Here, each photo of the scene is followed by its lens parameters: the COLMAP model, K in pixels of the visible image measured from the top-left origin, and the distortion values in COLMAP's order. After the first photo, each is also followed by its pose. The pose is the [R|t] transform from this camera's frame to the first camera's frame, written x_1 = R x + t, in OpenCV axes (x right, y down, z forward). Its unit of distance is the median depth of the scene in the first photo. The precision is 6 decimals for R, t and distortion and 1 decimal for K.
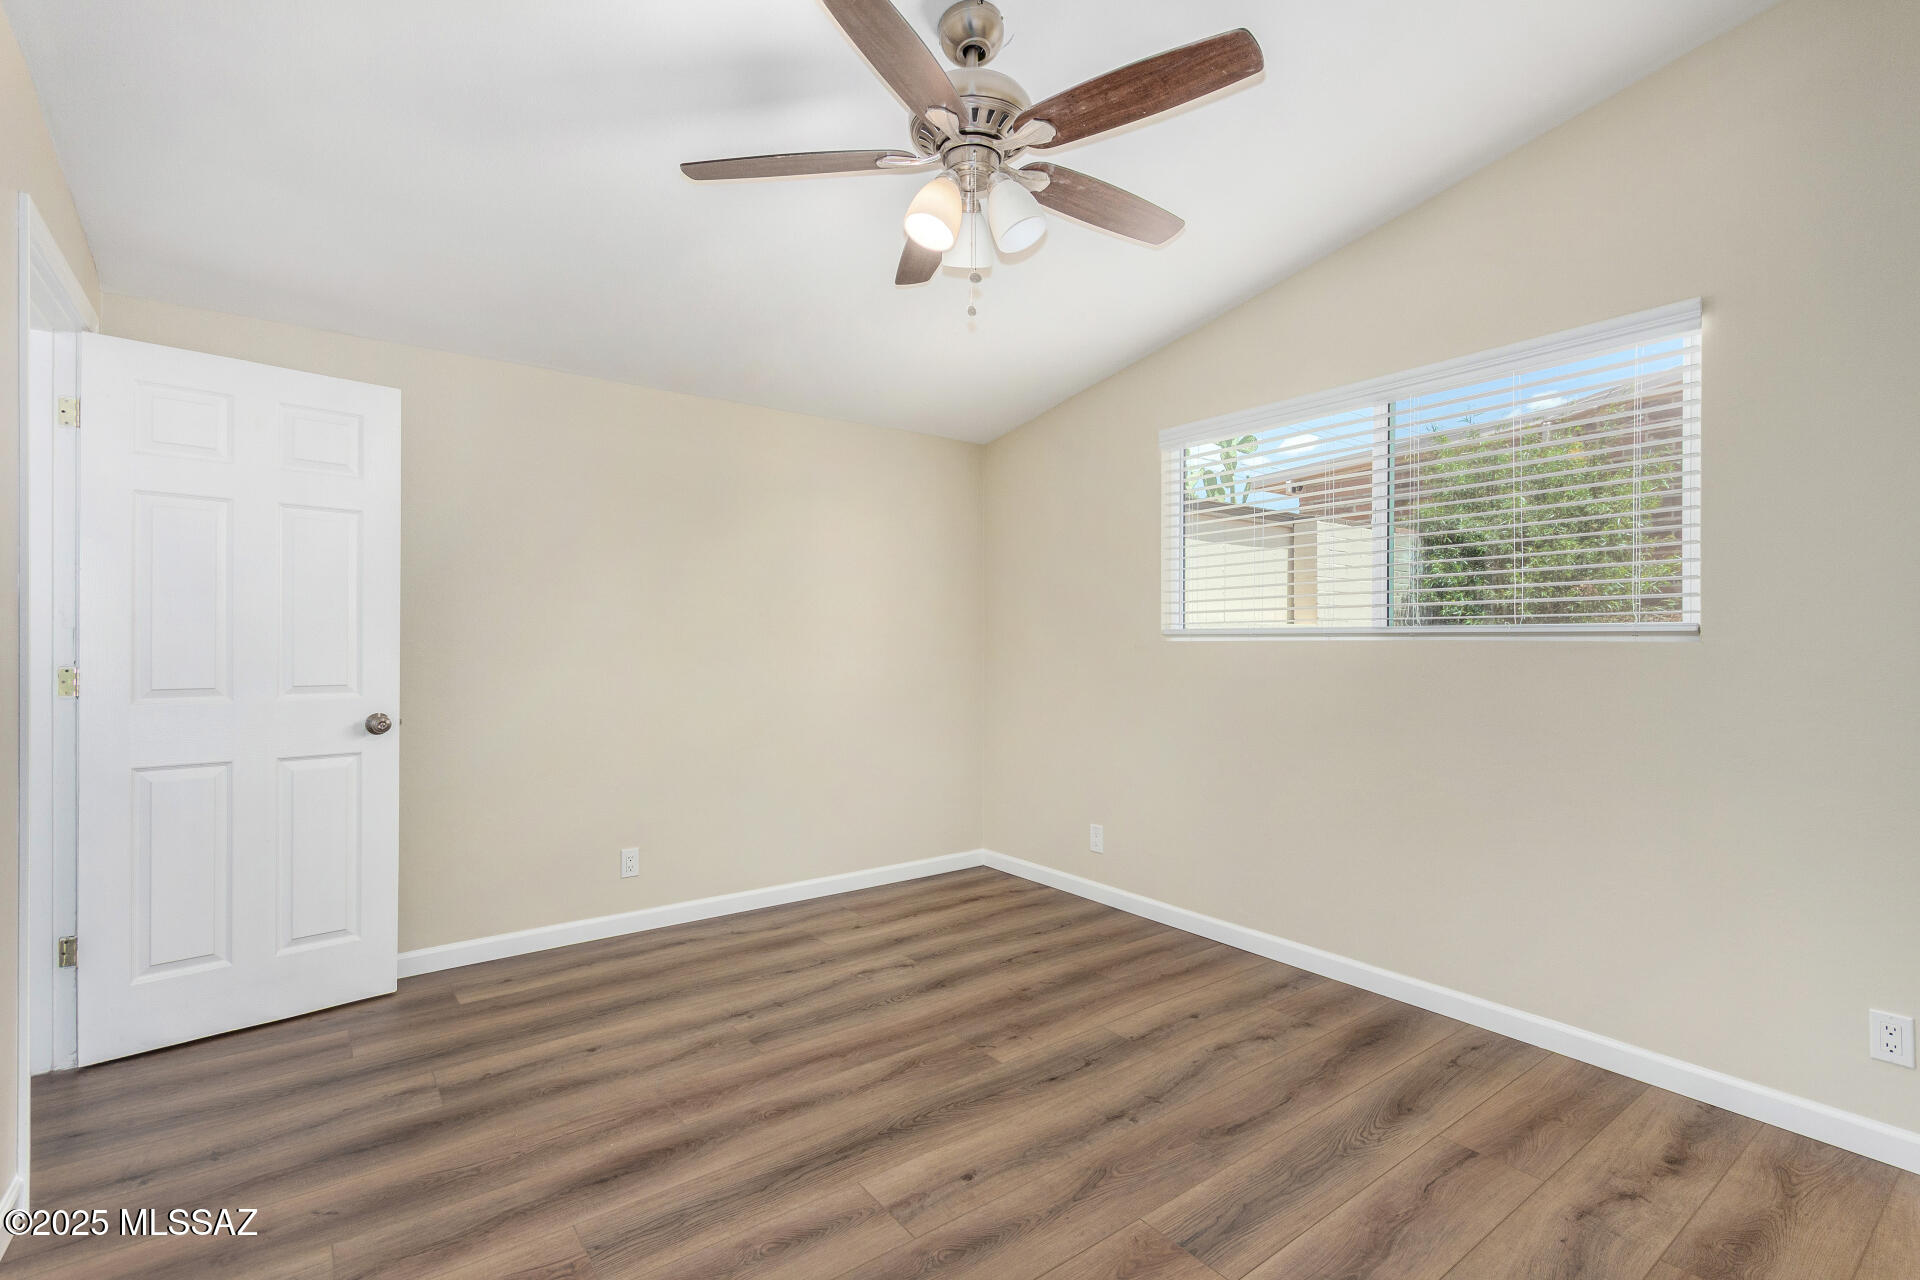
lens RADIAL K [[882.6, 0, 986.8], [0, 882.6, 642.0], [0, 0, 1]] dist [0.000081, 0.000620]
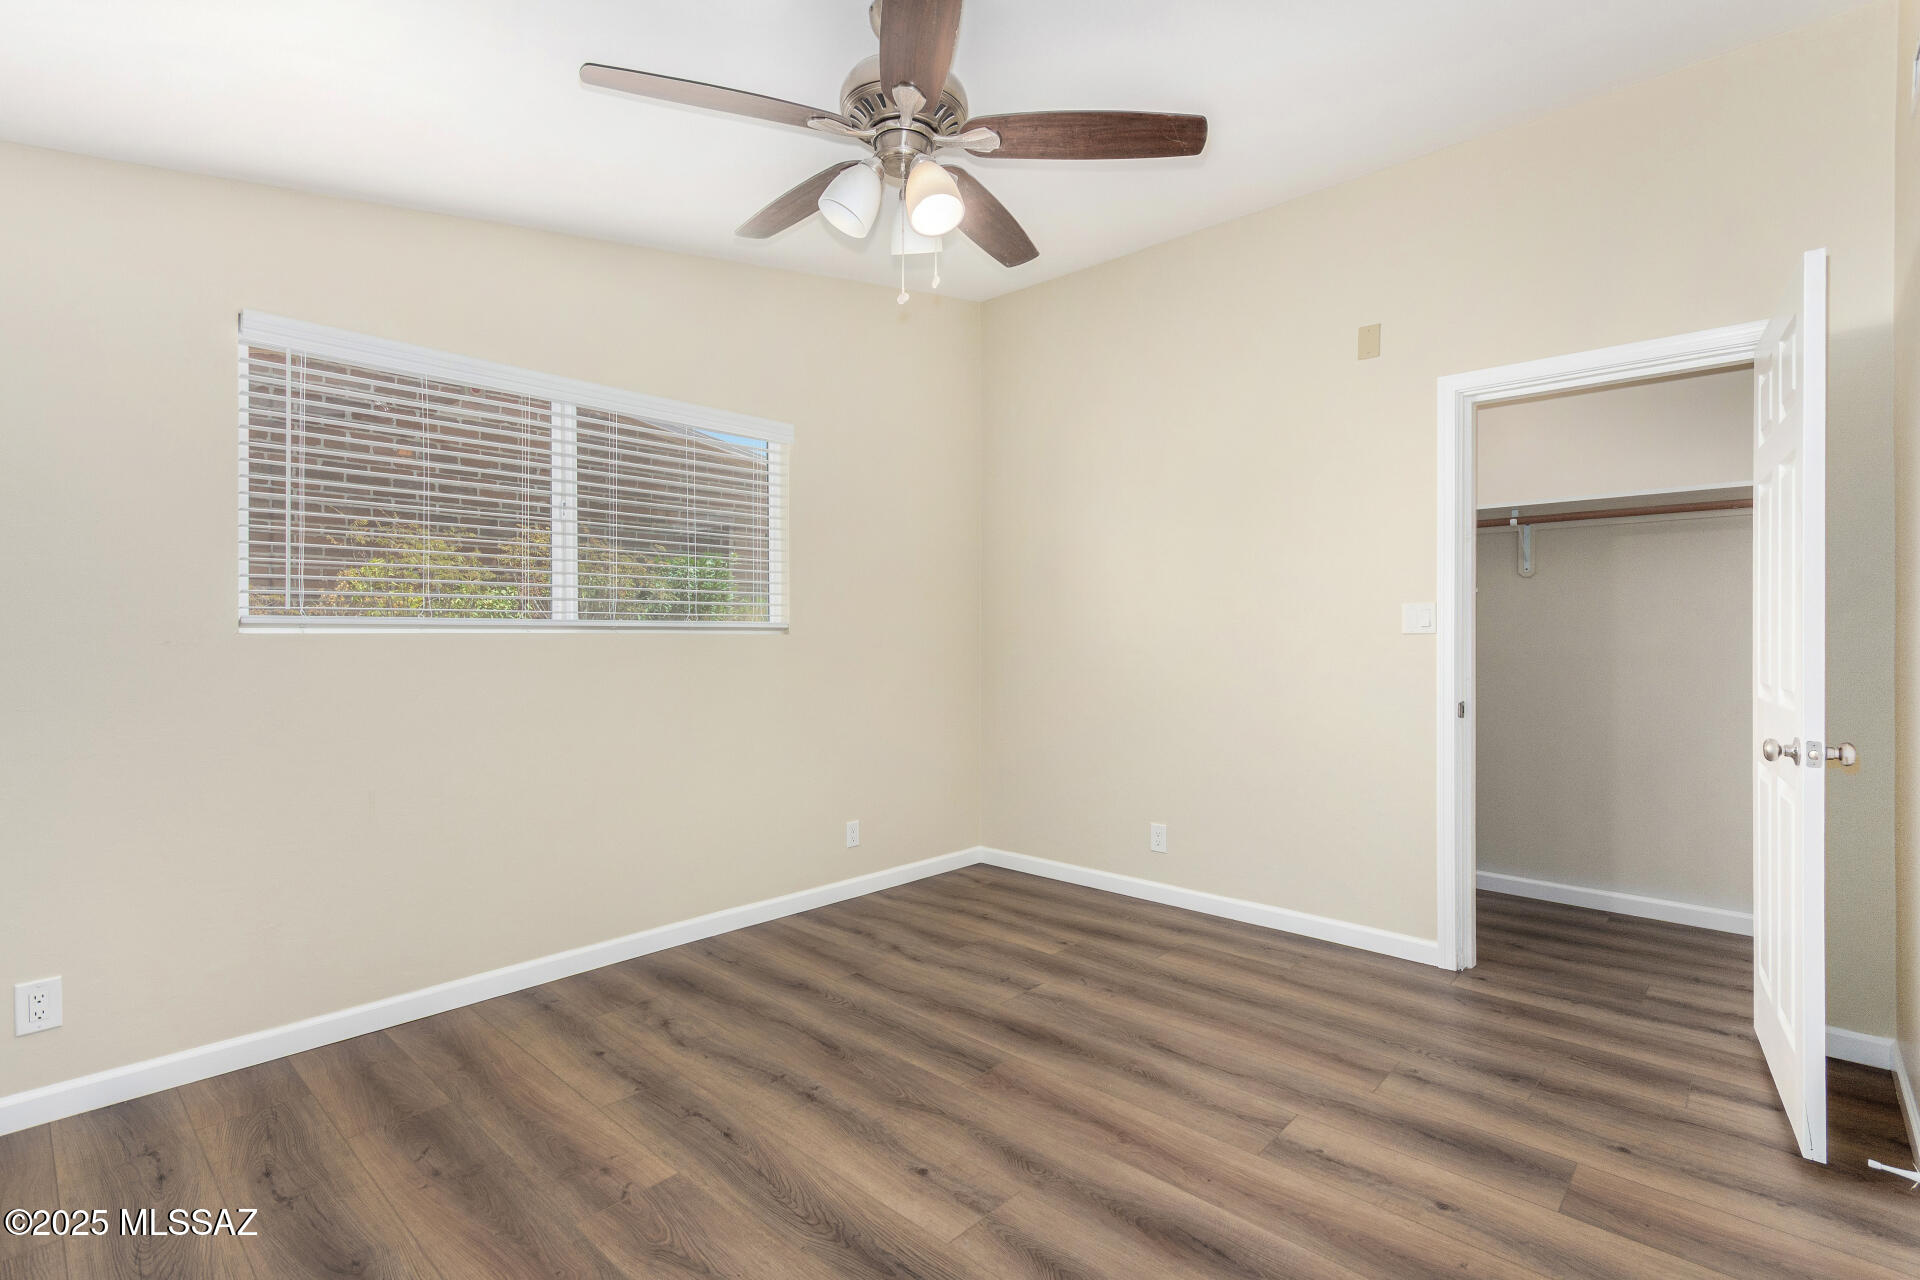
lens RADIAL K [[886.1, 0, 963.1], [0, 886.1, 626.7], [0, 0, 1]] dist [-0.000831, 0.000303]
pose [[-0.160906, 0.008084, 0.986937, -0.754635], [0.000635, 0.999967, -0.008087, -0.001714], [-0.986970, -0.000675, -0.160906, 0.823436]]
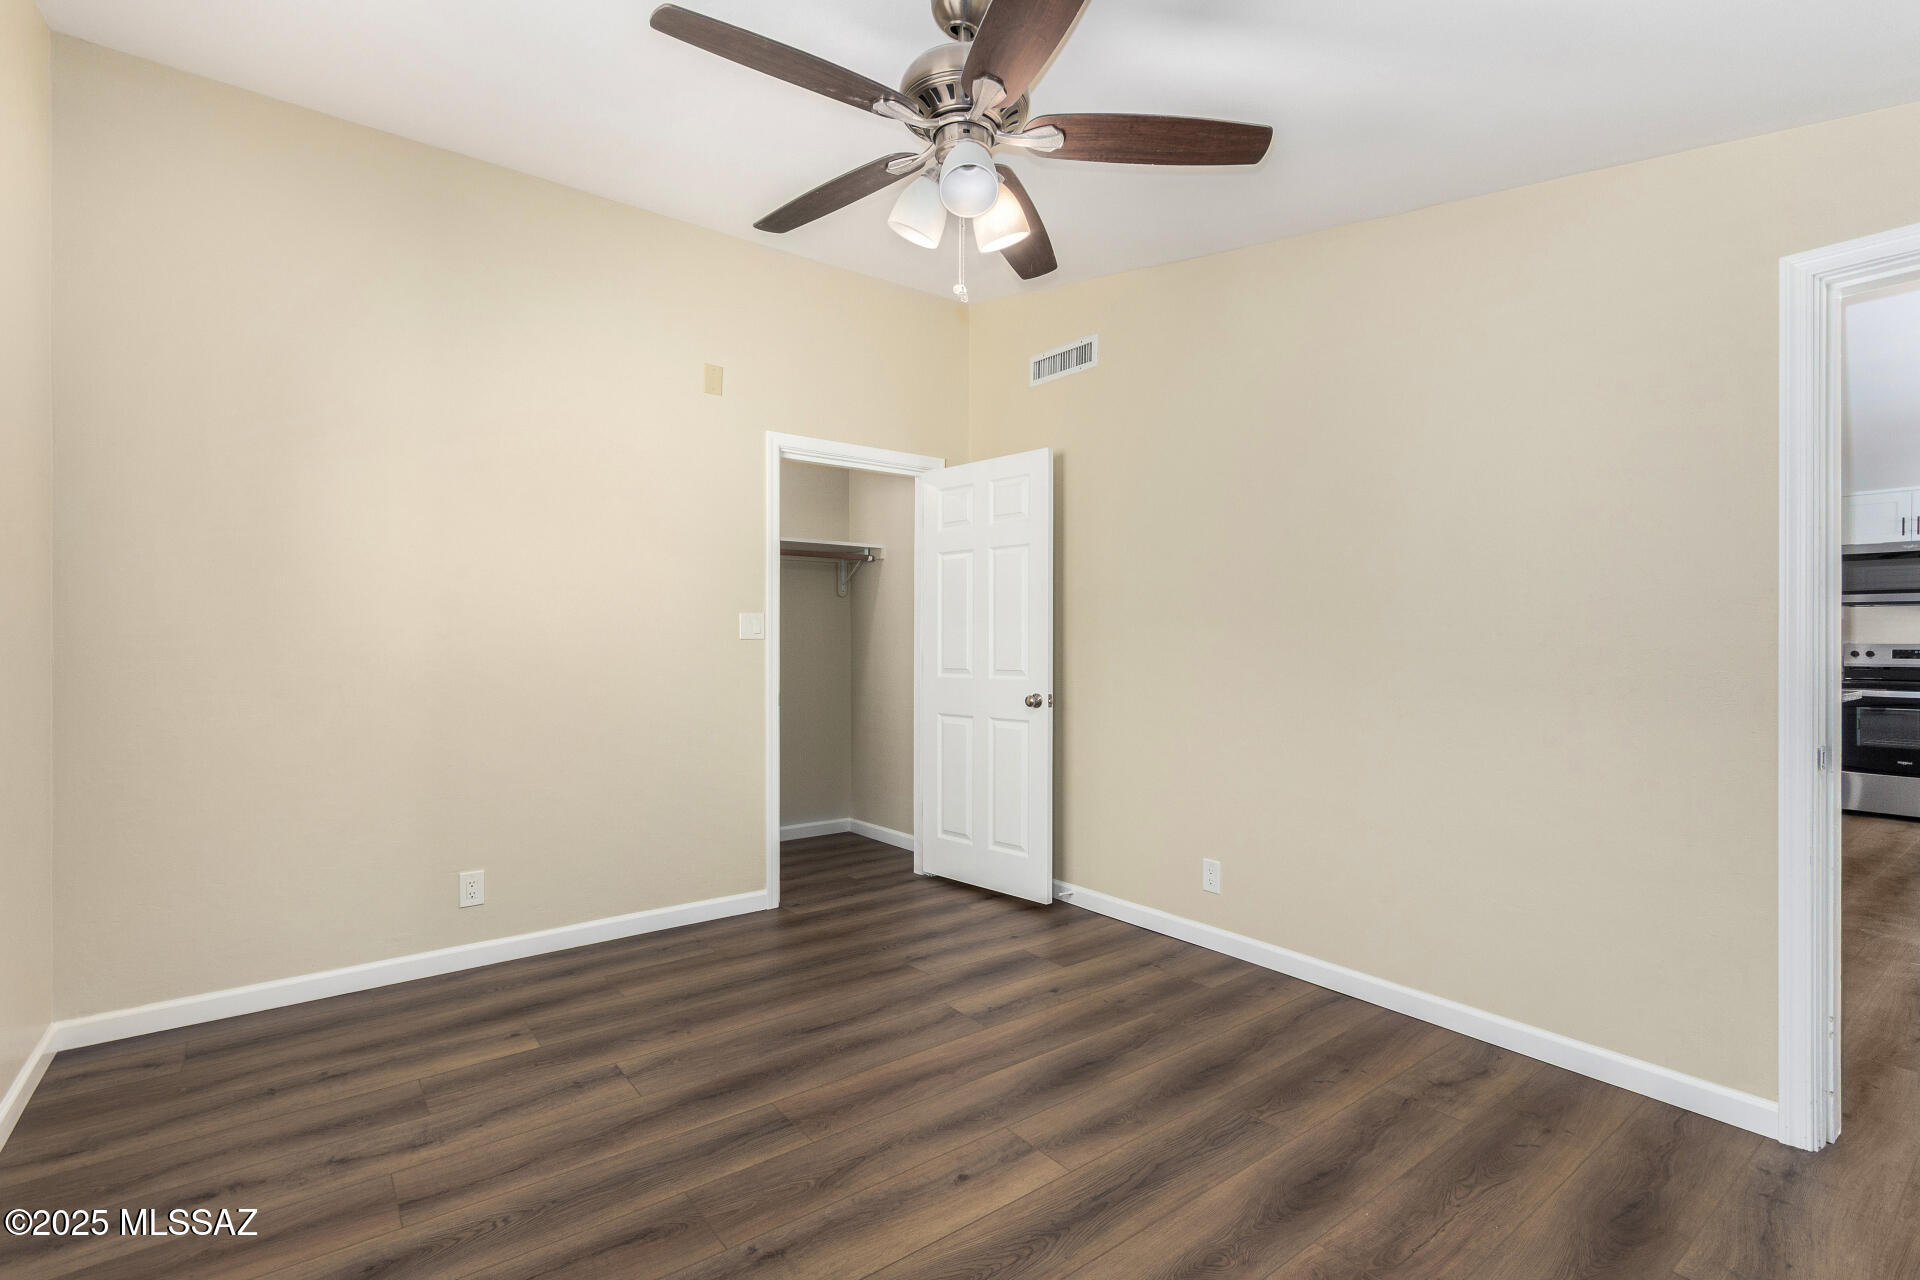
lens RADIAL K [[893.6, 0, 981.6], [0, 893.6, 635.2], [0, 0, 1]] dist [0.000730, 0.000136]
pose [[-0.999987, -0.004056, -0.002938, -0.027561], [-0.004042, 0.999980, -0.004813, -0.002365], [0.002958, -0.004801, -0.999984, 1.486761]]
